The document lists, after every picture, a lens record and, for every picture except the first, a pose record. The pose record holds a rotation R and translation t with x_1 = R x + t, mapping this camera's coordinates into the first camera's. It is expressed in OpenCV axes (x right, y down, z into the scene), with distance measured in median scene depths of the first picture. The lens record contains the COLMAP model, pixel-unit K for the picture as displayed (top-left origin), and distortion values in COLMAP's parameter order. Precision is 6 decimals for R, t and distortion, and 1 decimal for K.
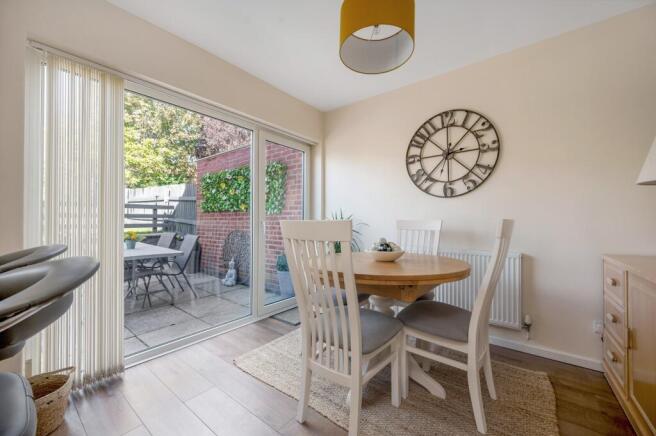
lens RADIAL K [[258.7, 0, 327.4], [0, 258.7, 217.9], [0, 0, 1]] dist [0.000659, 0.000107]
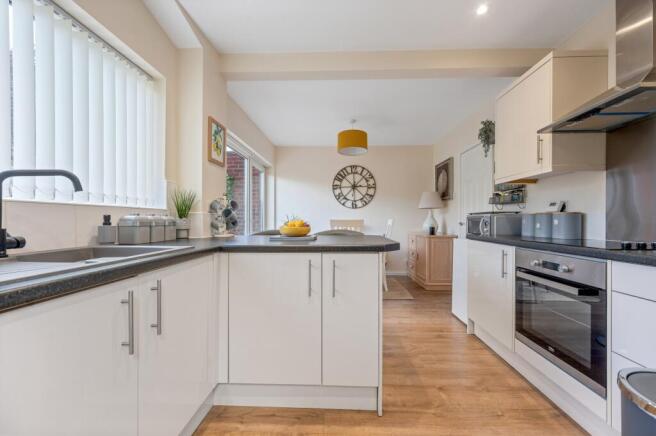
lens RADIAL K [[258.7, 0, 329.7], [0, 258.7, 217.7], [0, 0, 1]] dist [0.000659, 0.000107]
pose [[0.822086, 0.000563, 0.569363, -0.833928], [-0.005540, 0.999960, 0.007010, -0.019467], [-0.569337, -0.008917, 0.822056, -0.550586]]
